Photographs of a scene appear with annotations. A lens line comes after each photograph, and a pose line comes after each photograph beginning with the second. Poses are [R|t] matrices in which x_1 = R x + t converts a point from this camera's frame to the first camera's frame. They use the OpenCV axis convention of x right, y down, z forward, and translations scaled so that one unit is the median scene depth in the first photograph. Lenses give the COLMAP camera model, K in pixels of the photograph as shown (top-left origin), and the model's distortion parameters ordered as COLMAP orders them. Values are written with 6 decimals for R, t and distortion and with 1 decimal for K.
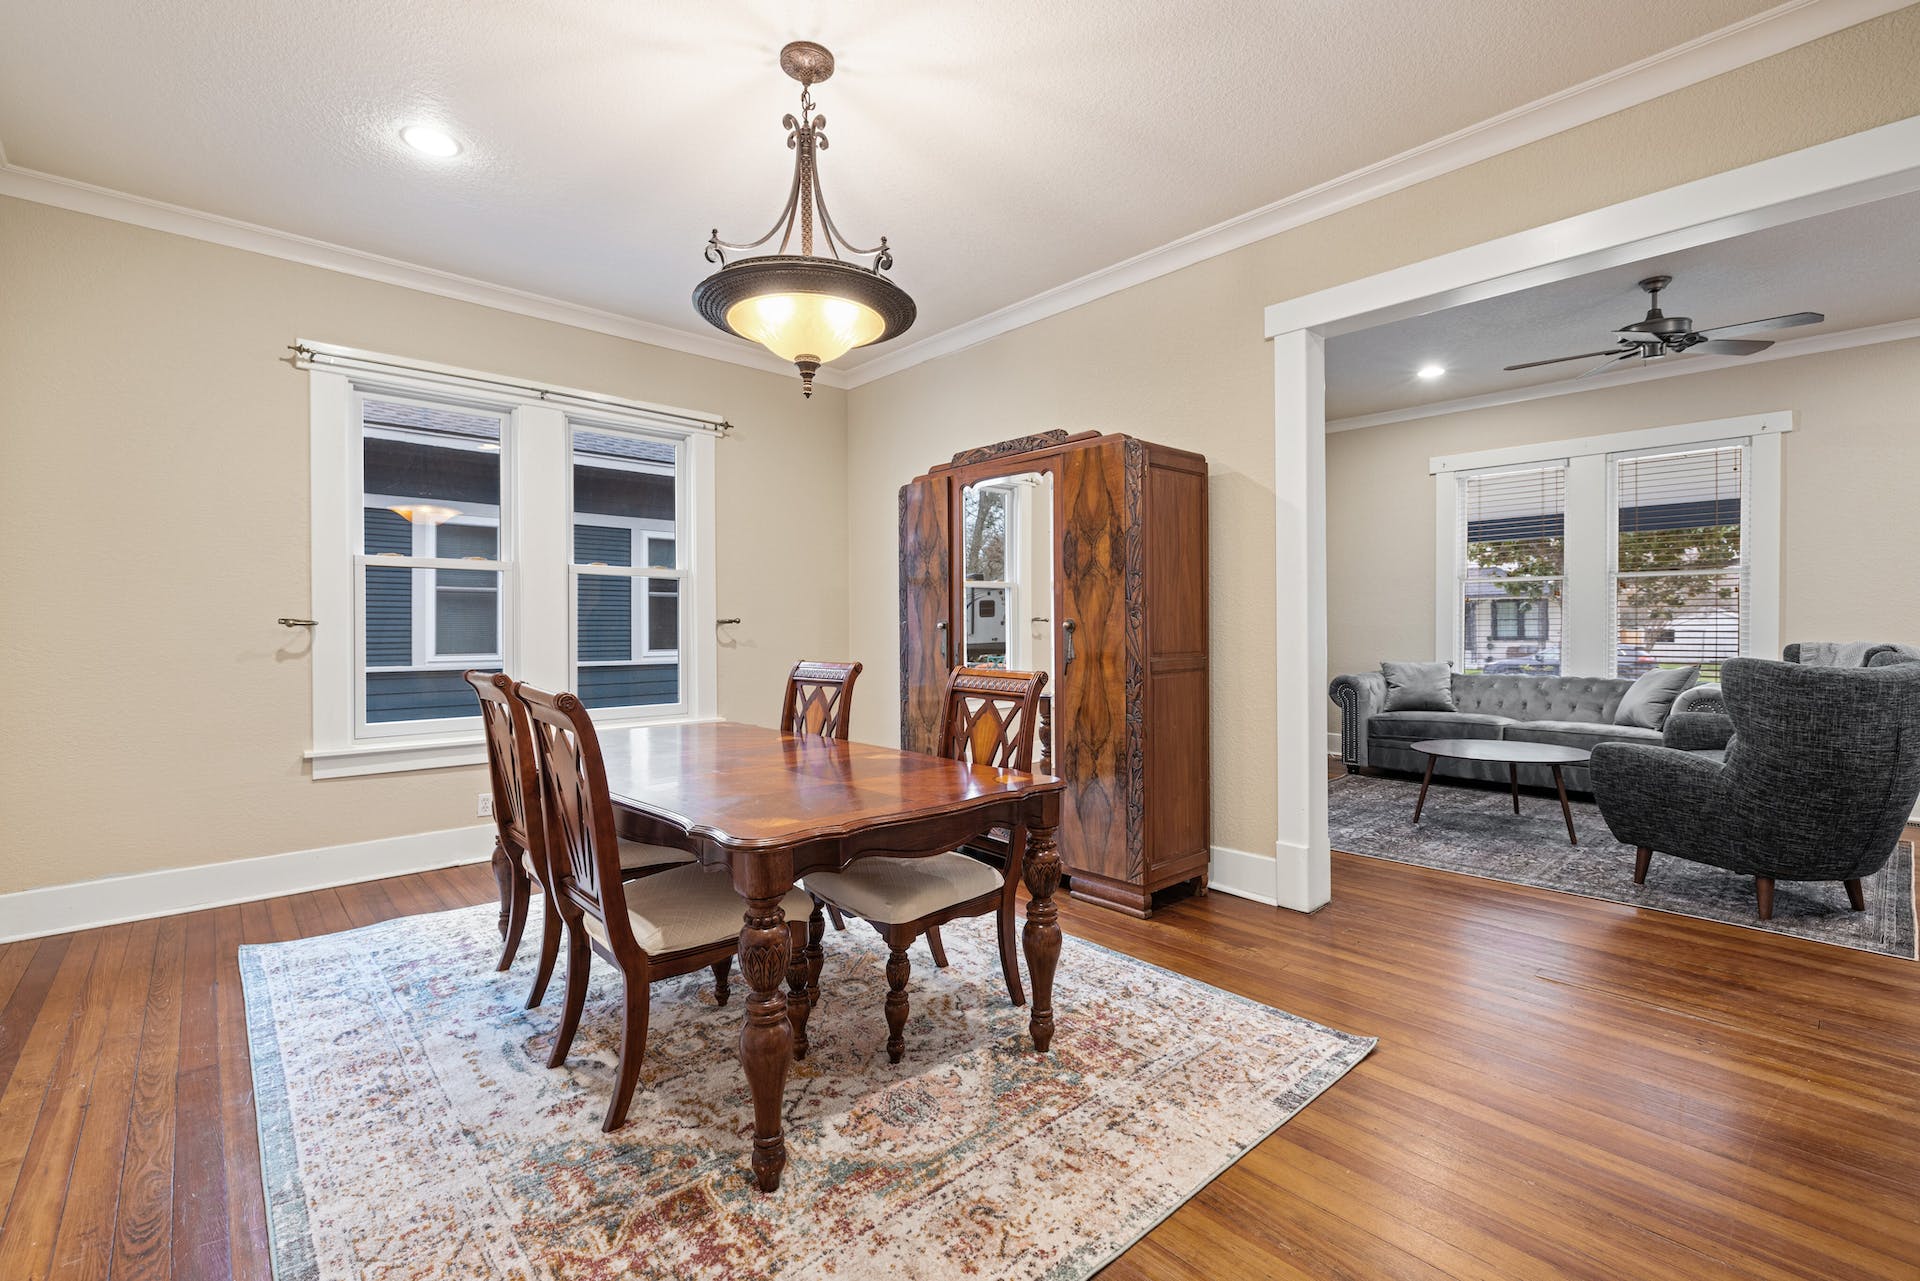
lens RADIAL K [[834.6, 0, 943.4], [0, 834.6, 614.8], [0, 0, 1]] dist [0.003875, -0.003982]
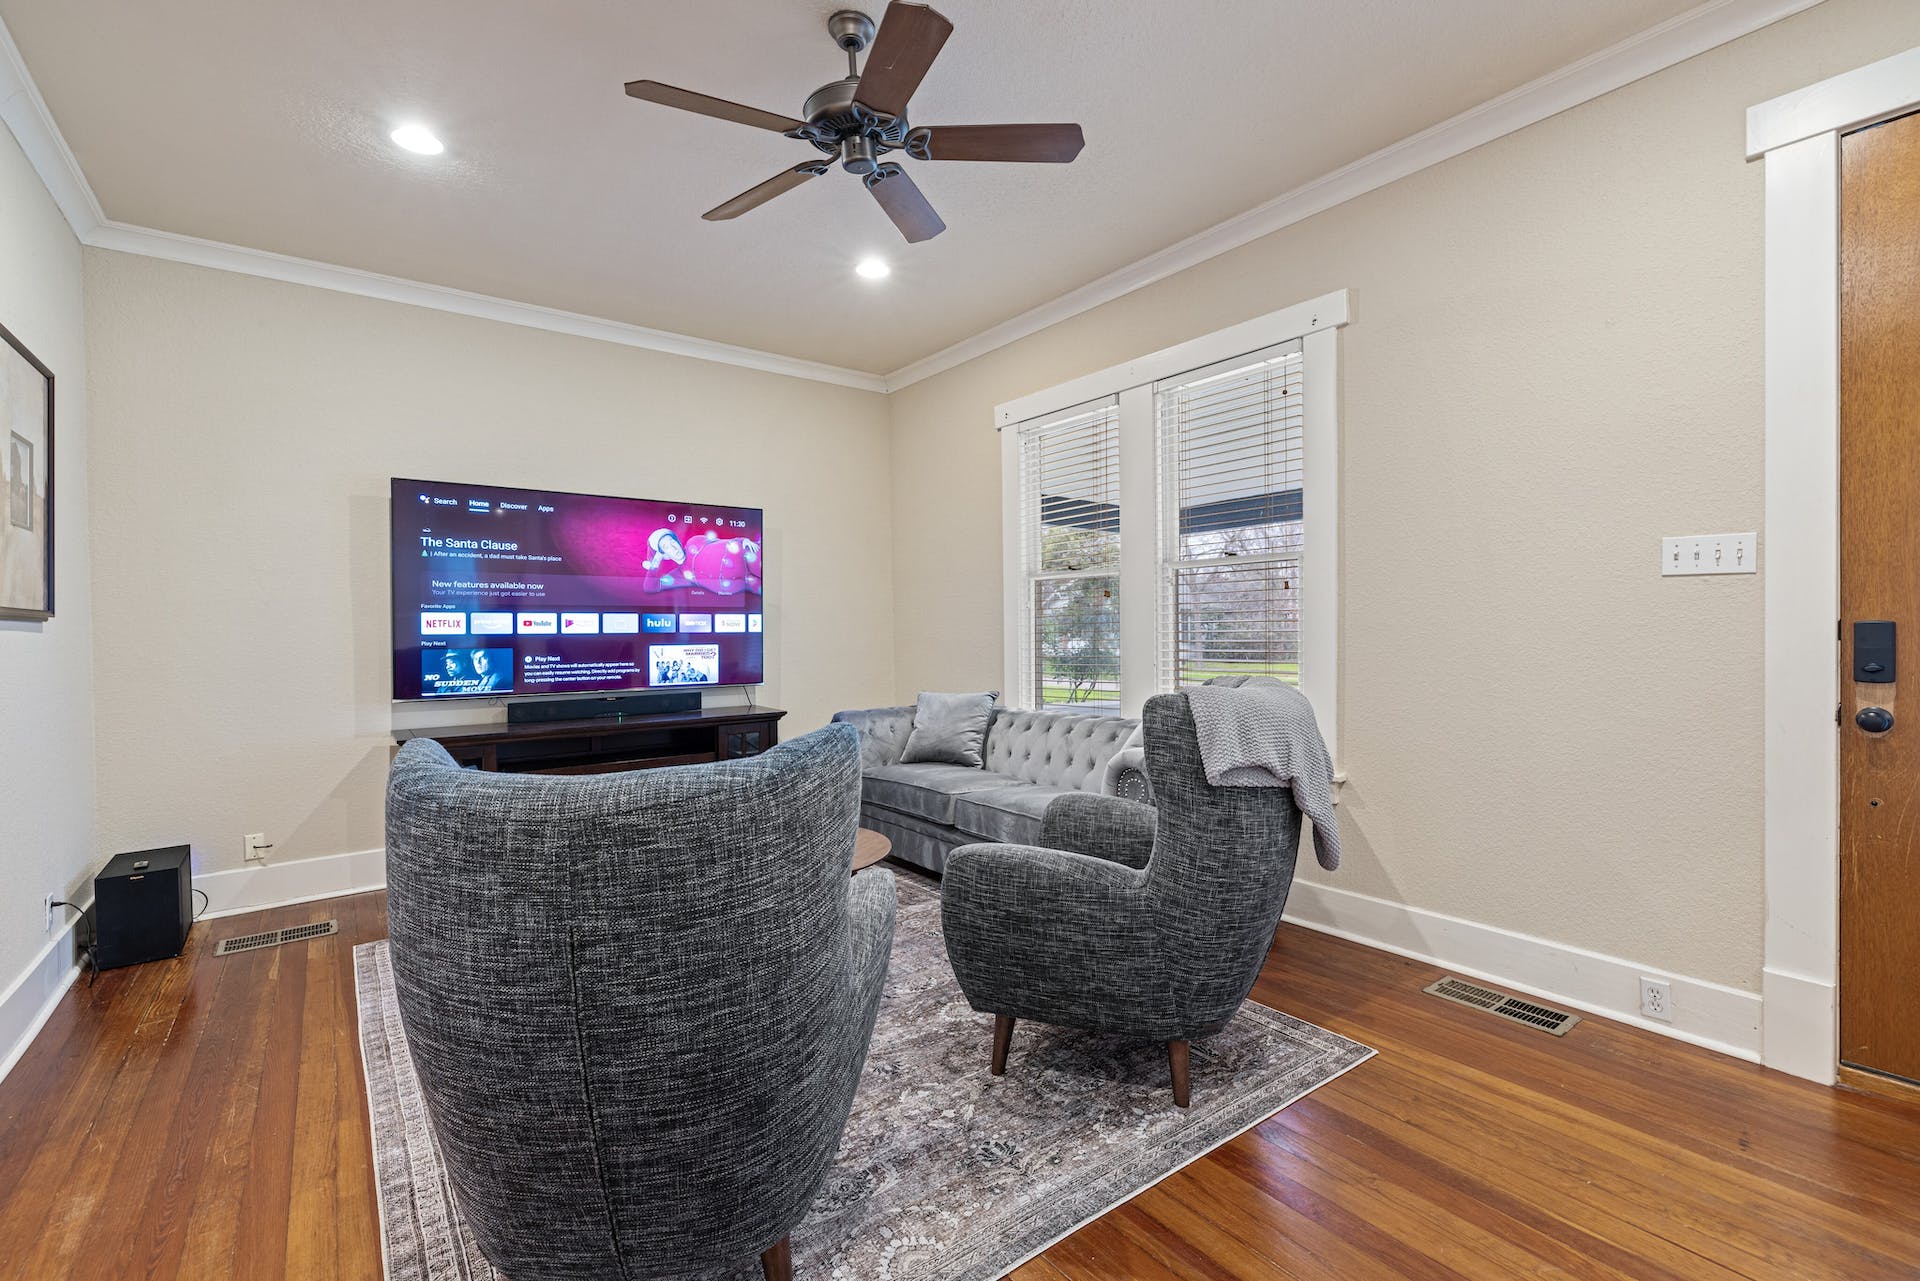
lens RADIAL K [[834.6, 0, 943.4], [0, 834.6, 614.8], [0, 0, 1]] dist [0.003875, -0.003982]
pose [[0.995785, -0.008623, -0.091315, 0.952276], [0.007848, 0.999930, -0.008845, -0.005279], [0.091385, 0.008091, 0.995783, 0.449978]]
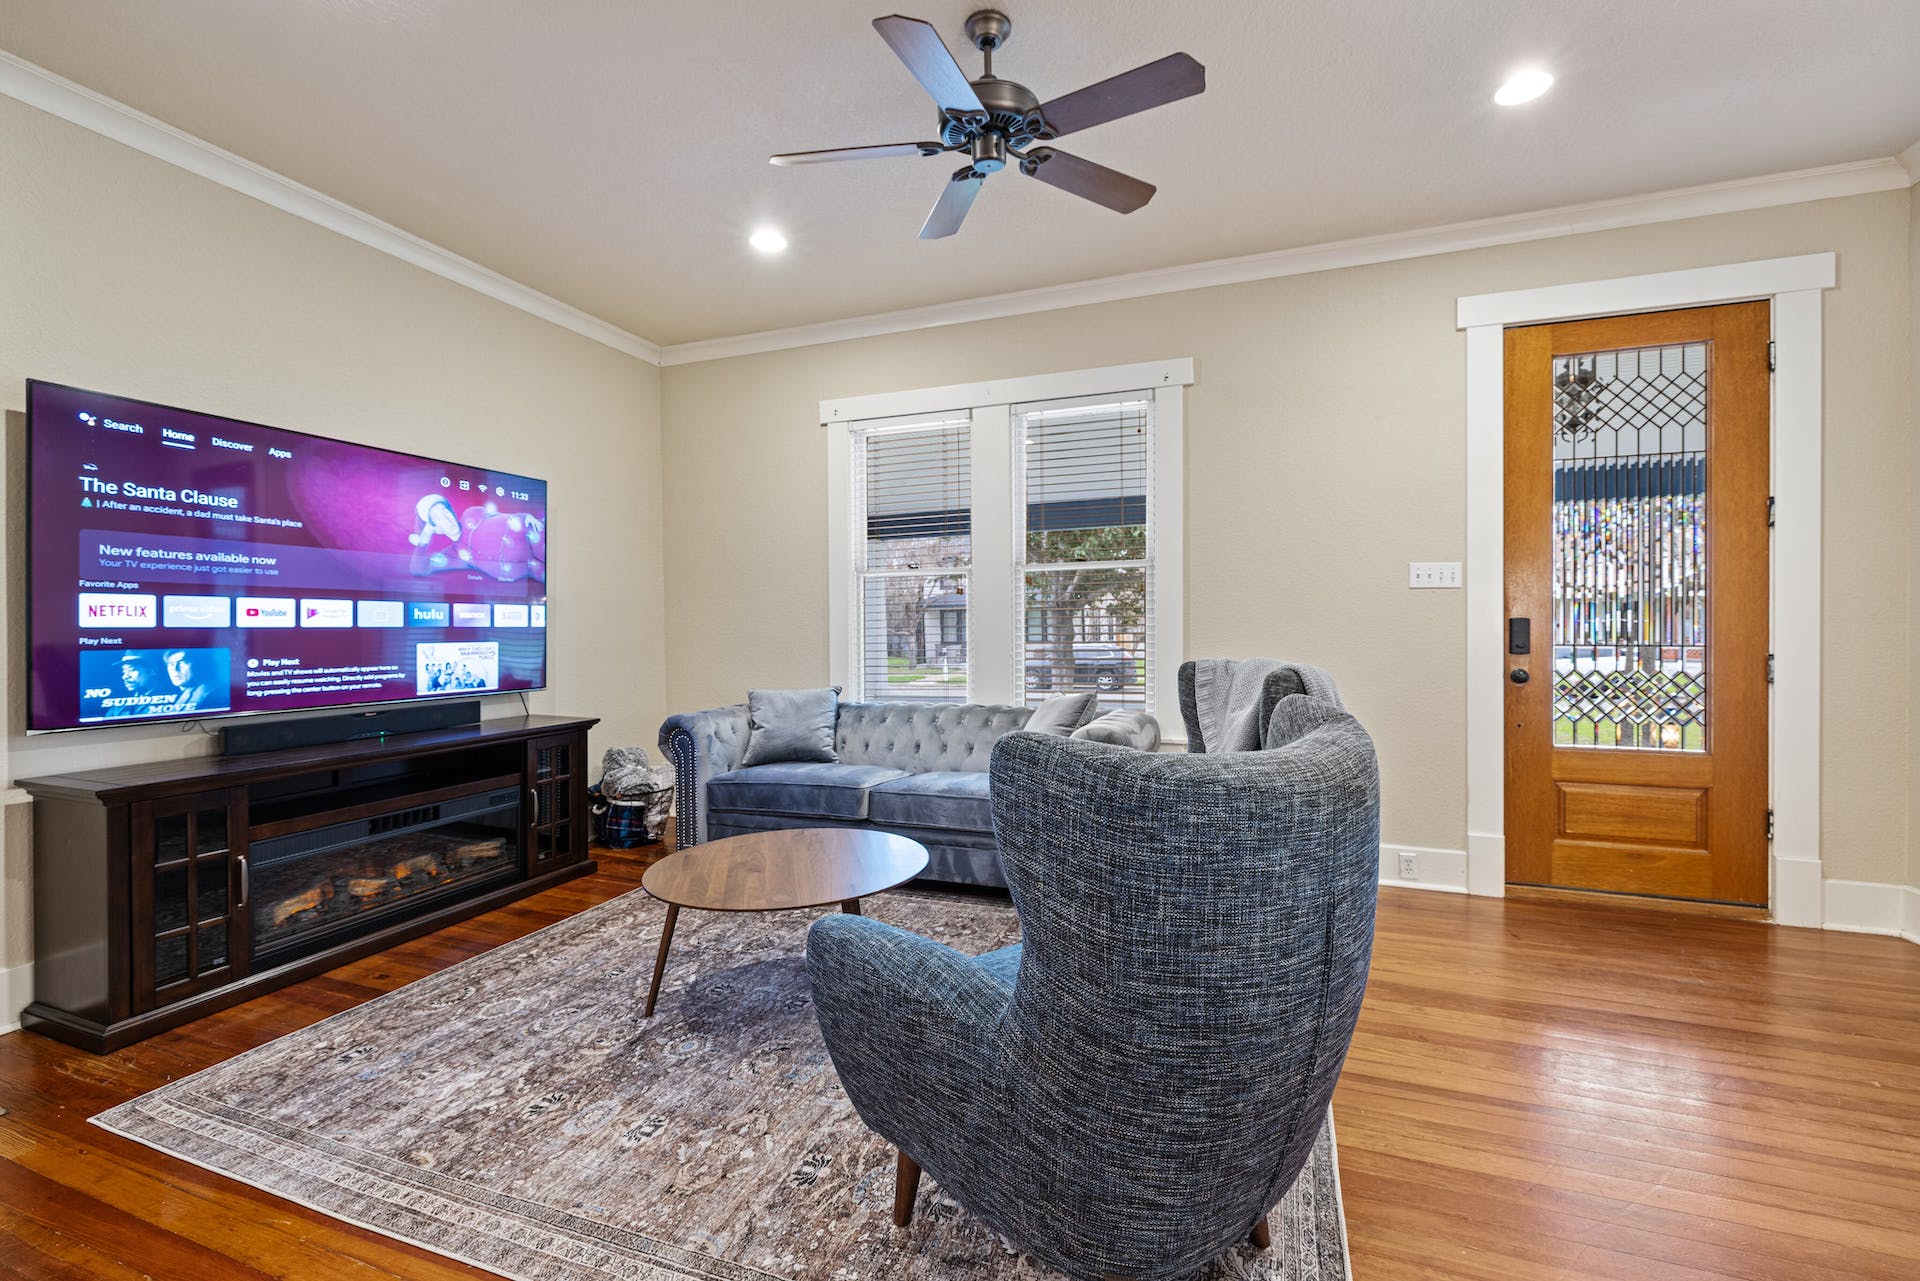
lens RADIAL K [[823.1, 0, 945.3], [0, 823.1, 607.7], [0, 0, 1]] dist [-0.000616, -0.000297]
pose [[0.892179, 0.005839, 0.451644, 0.567424], [0.001585, 0.999870, -0.016056, 0.000459], [-0.451679, 0.015041, 0.892054, 0.514807]]
